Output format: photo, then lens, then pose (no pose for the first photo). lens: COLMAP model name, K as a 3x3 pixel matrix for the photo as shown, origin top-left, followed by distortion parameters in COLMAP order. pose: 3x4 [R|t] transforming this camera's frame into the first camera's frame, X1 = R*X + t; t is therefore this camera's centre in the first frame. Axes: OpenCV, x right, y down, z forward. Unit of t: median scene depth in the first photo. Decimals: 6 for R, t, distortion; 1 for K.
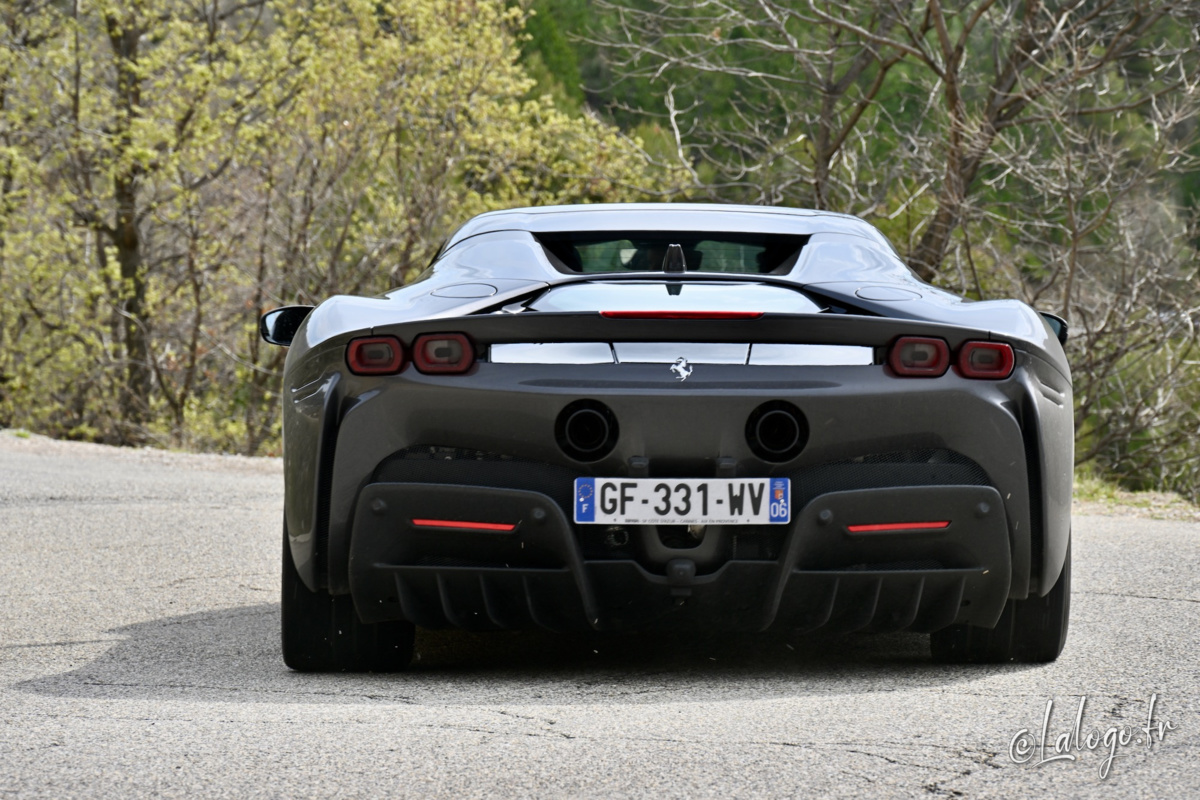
lens RADIAL K [[5192.3, 0, 600.4], [0, 5192.3, 399.7], [0, 0, 1]] dist [-1.110940, 0.000000]
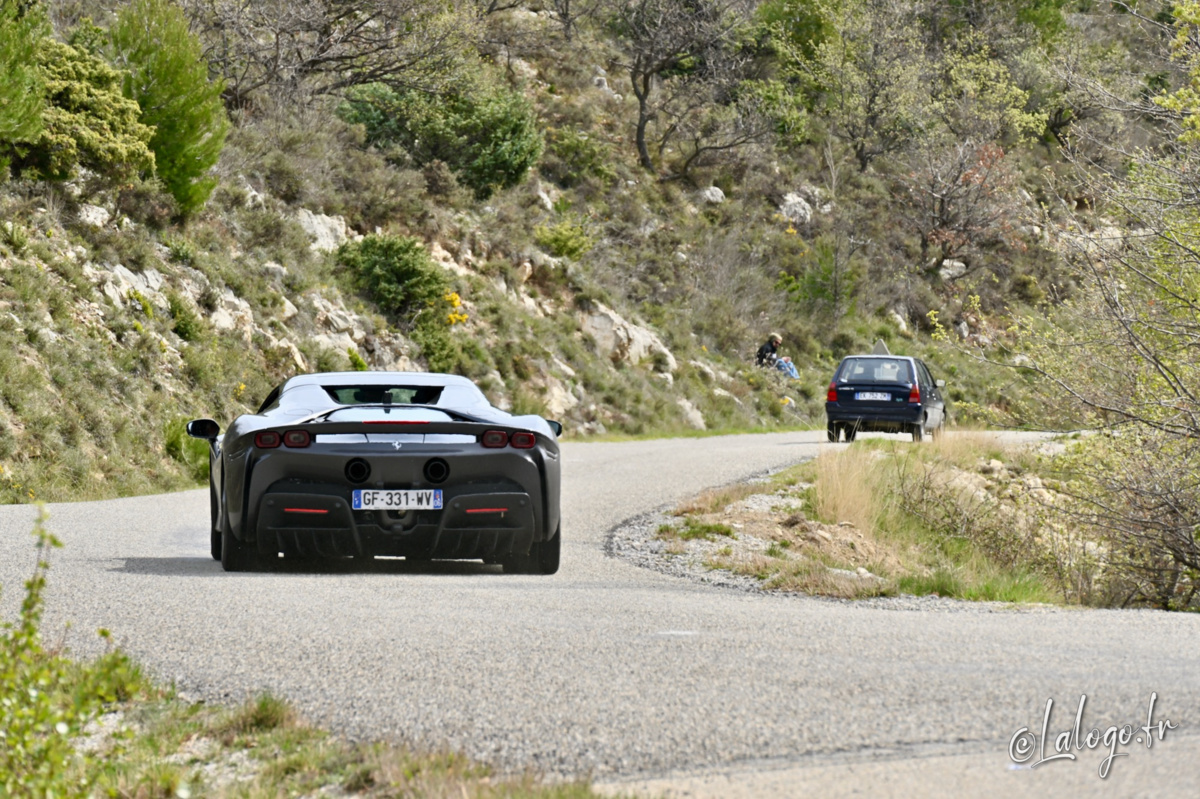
lens RADIAL K [[7122.8, 0, 600.5], [0, 7122.8, 401.7], [0, 0, 1]] dist [-0.477402, 0.000000]
pose [[0.996441, -0.003871, 0.084208, -0.168133], [0.005312, 0.999843, -0.016898, 0.030352], [-0.084129, 0.017285, 0.996305, -2.299697]]
